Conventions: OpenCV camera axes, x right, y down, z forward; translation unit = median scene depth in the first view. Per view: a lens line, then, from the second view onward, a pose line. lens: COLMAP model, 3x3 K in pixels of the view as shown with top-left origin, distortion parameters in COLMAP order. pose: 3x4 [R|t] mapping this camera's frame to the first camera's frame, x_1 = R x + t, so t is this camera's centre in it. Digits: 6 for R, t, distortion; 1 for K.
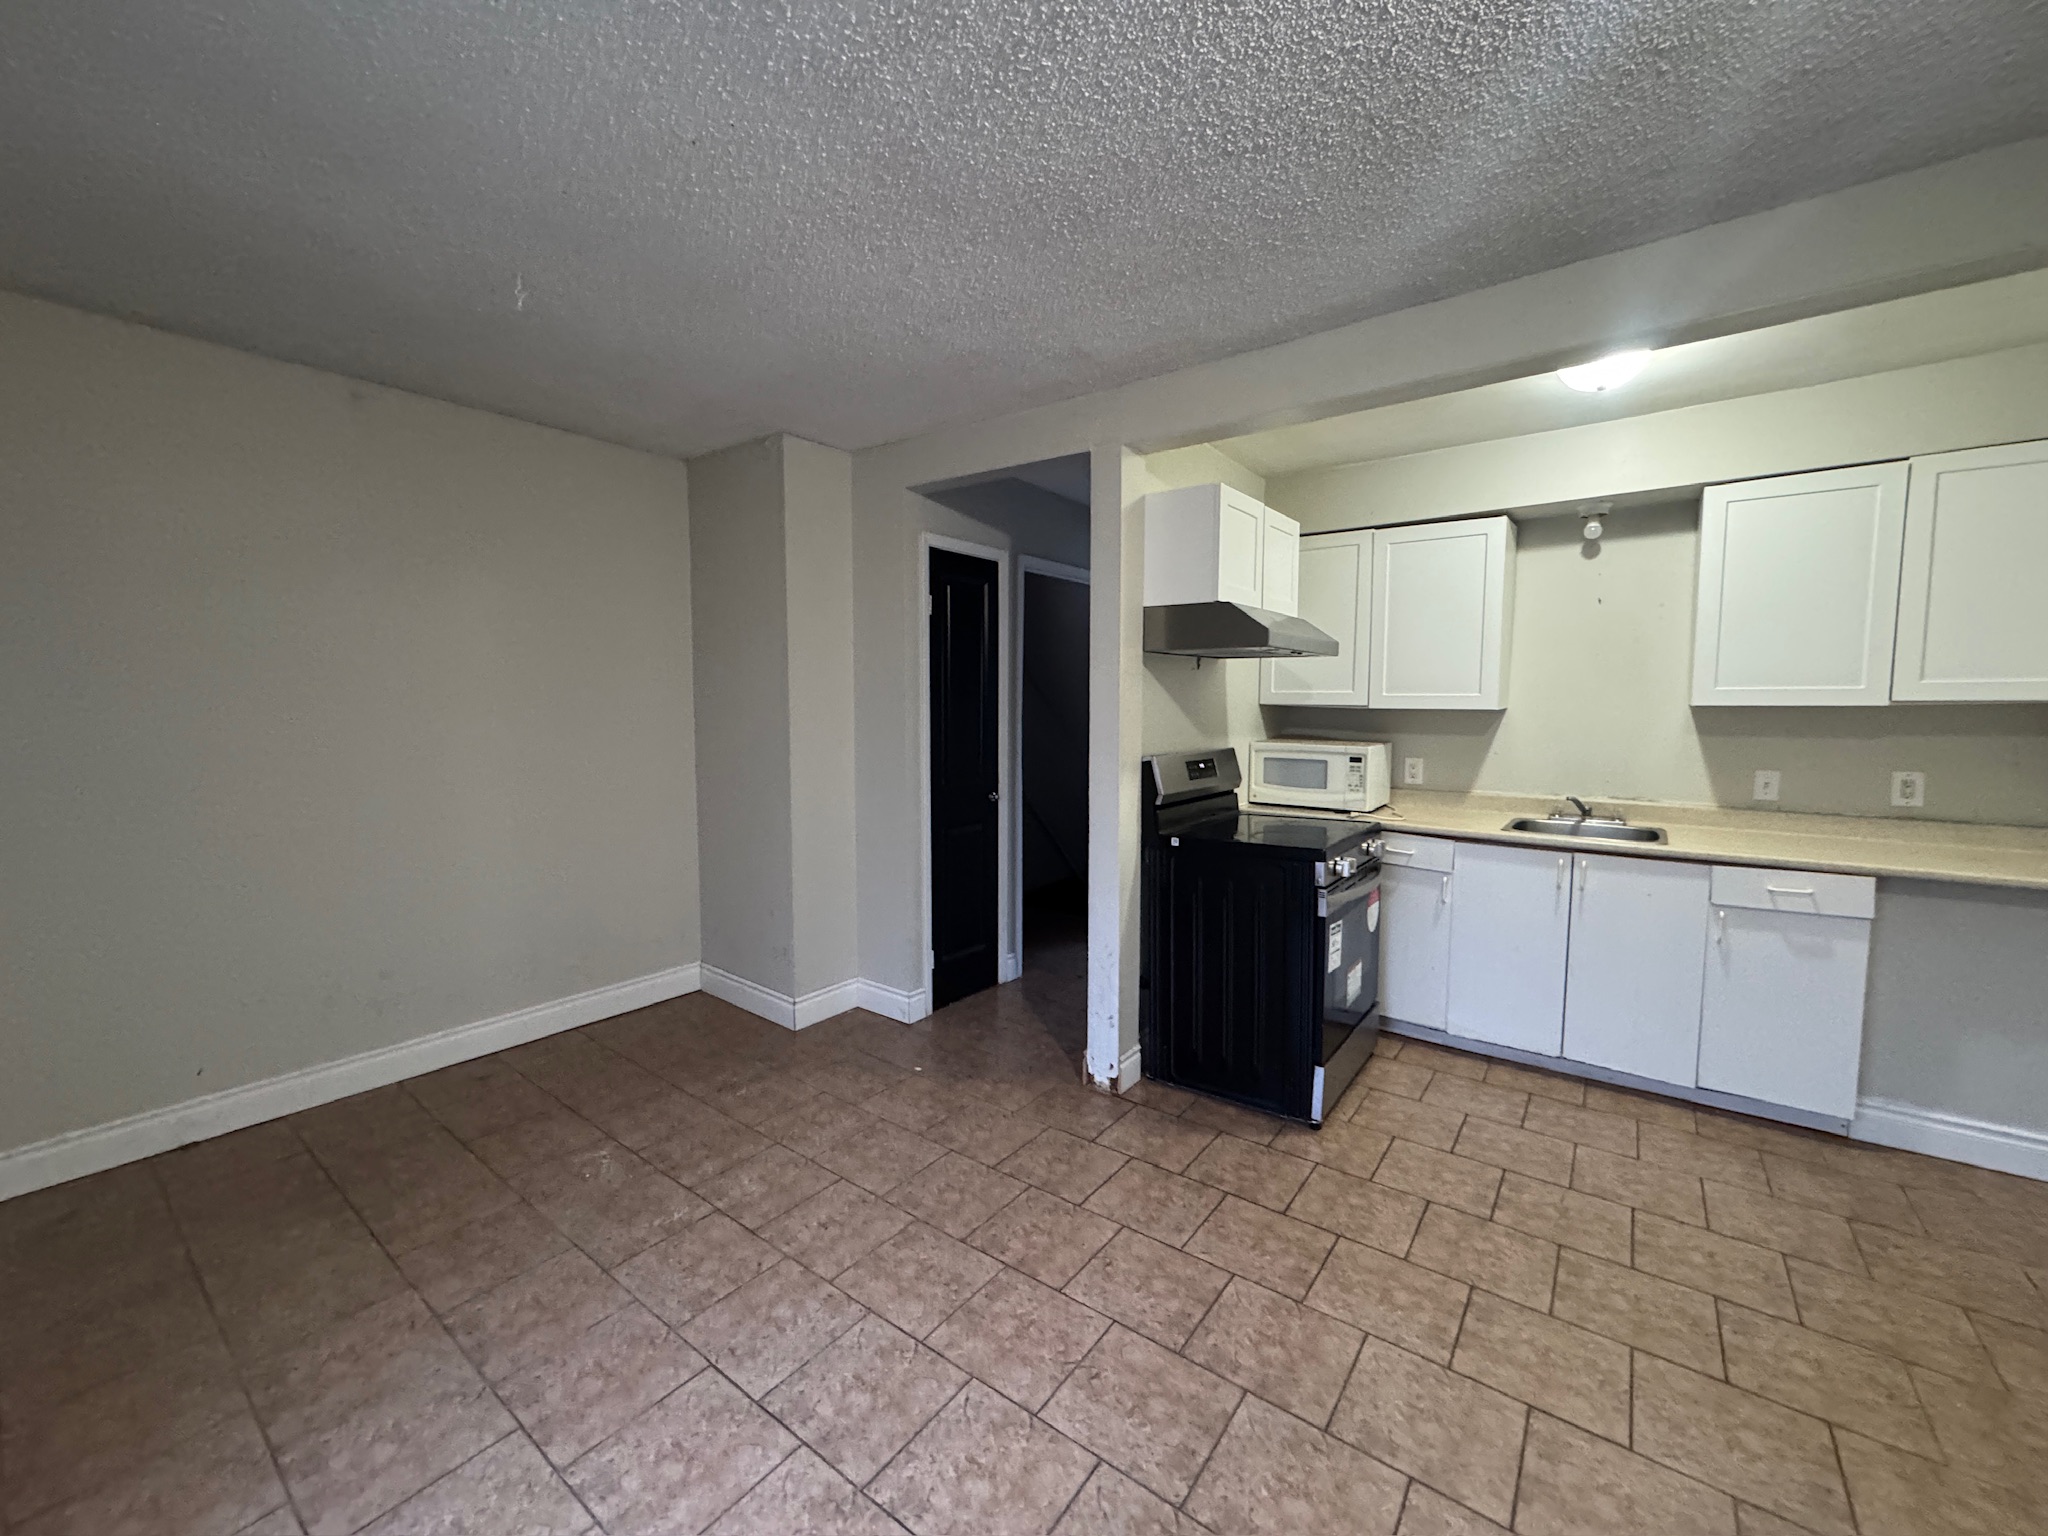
lens RADIAL K [[816.2, 0, 1021.4], [0, 816.2, 766.6], [0, 0, 1]] dist [-0.005768, 0.000121]
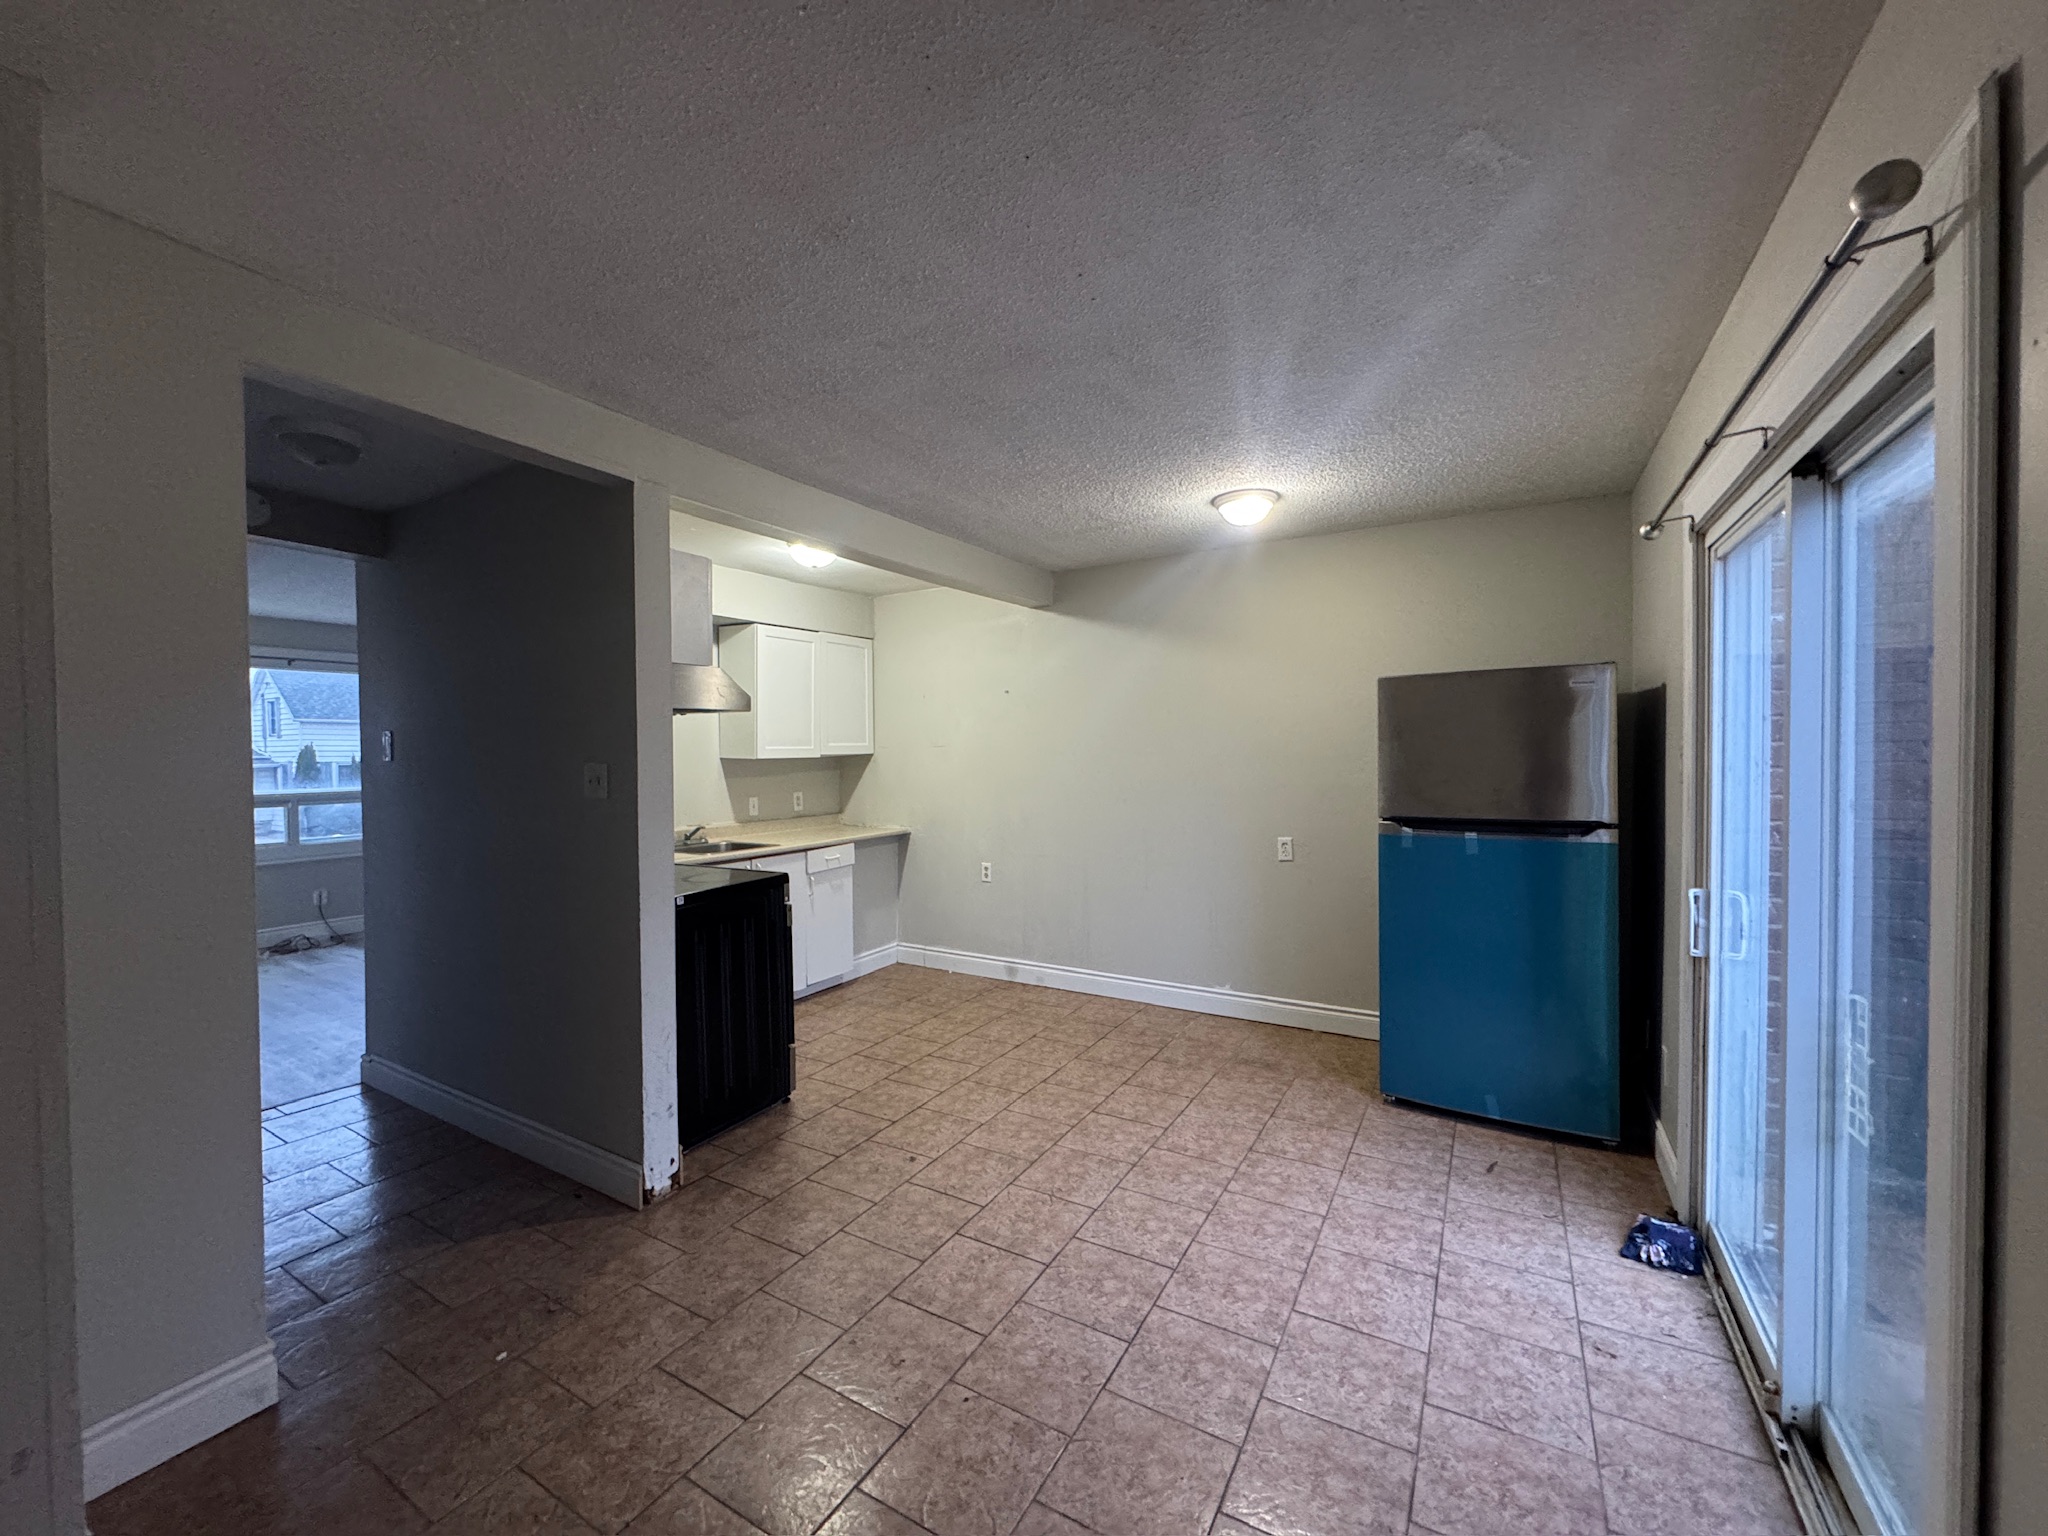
lens RADIAL K [[816.2, 0, 1022.1], [0, 816.2, 762.2], [0, 0, 1]] dist [-0.005768, 0.000121]
pose [[-0.121529, -0.014287, 0.992485, -1.074045], [0.086649, 0.995926, 0.024947, -0.081353], [-0.988799, 0.089030, -0.119796, 0.887816]]
